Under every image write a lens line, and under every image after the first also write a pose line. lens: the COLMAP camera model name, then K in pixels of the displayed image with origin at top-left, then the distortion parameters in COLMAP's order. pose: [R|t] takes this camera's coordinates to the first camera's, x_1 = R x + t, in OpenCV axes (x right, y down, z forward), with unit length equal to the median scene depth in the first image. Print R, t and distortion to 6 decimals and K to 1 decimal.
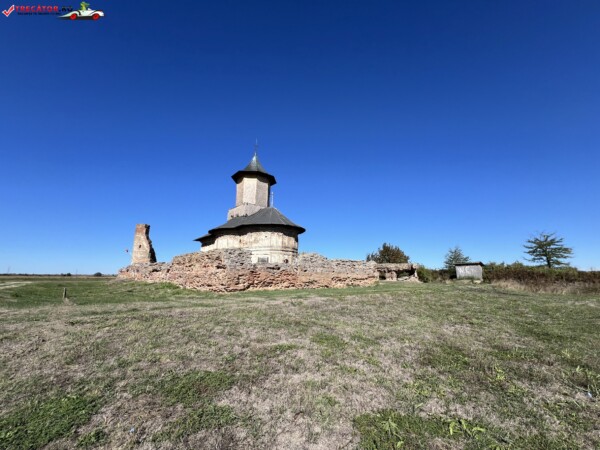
lens RADIAL K [[239.1, 0, 300.7], [0, 239.1, 226.7], [0, 0, 1]] dist [0.002775, 0.000297]
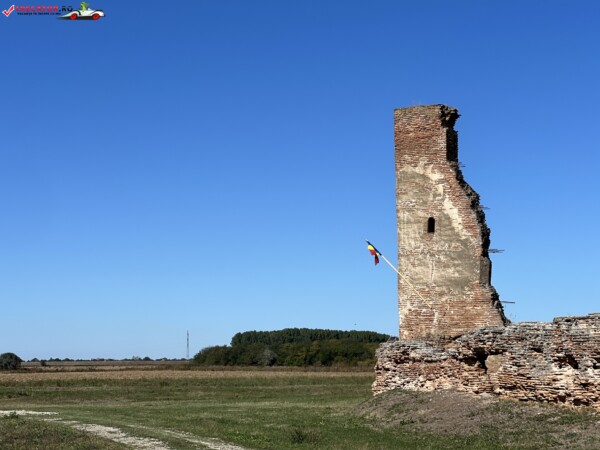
lens RADIAL K [[1328.2, 0, 299.8], [0, 1328.2, 226.5], [0, 0, 1]] dist [0.235679, 0.000000]
pose [[0.898595, -0.051346, -0.435764, -0.492622], [0.095764, 0.992138, 0.080574, -0.018282], [0.428200, -0.114134, 0.896447, 0.021909]]
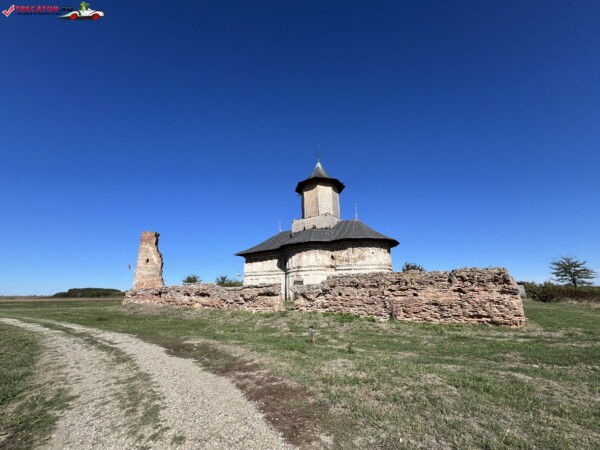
lens RADIAL K [[239.6, 0, 300.6], [0, 239.6, 227.1], [0, 0, 1]] dist [-0.001423, 0.000655]
pose [[0.968766, 0.054536, 0.241907, -0.624000], [-0.037447, 0.996503, -0.074690, 0.022269], [-0.245135, 0.063299, 0.967420, 0.211547]]
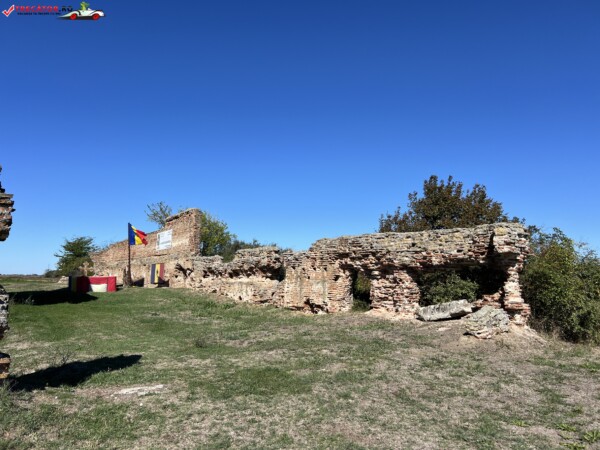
lens RADIAL K [[451.2, 0, 296.0], [0, 451.2, 227.6], [0, 0, 1]] dist [0.052687, -0.053091]
pose [[0.997388, 0.001364, -0.072212, 0.397887], [0.005201, 0.995869, 0.090648, 0.143368], [0.072038, -0.090787, 0.993261, 0.767802]]
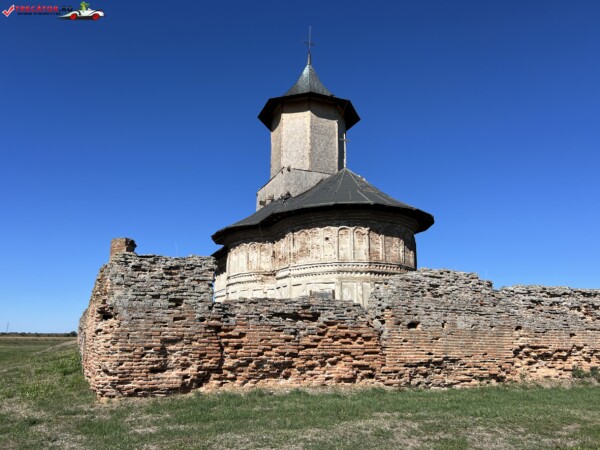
lens RADIAL K [[451.2, 0, 301.1], [0, 451.2, 227.5], [0, 0, 1]] dist [0.052687, -0.053091]
pose [[0.948580, -0.071070, -0.308455, 0.047164], [0.060910, 0.997240, -0.042456, 0.052167], [0.310621, 0.021485, 0.950291, 0.274518]]
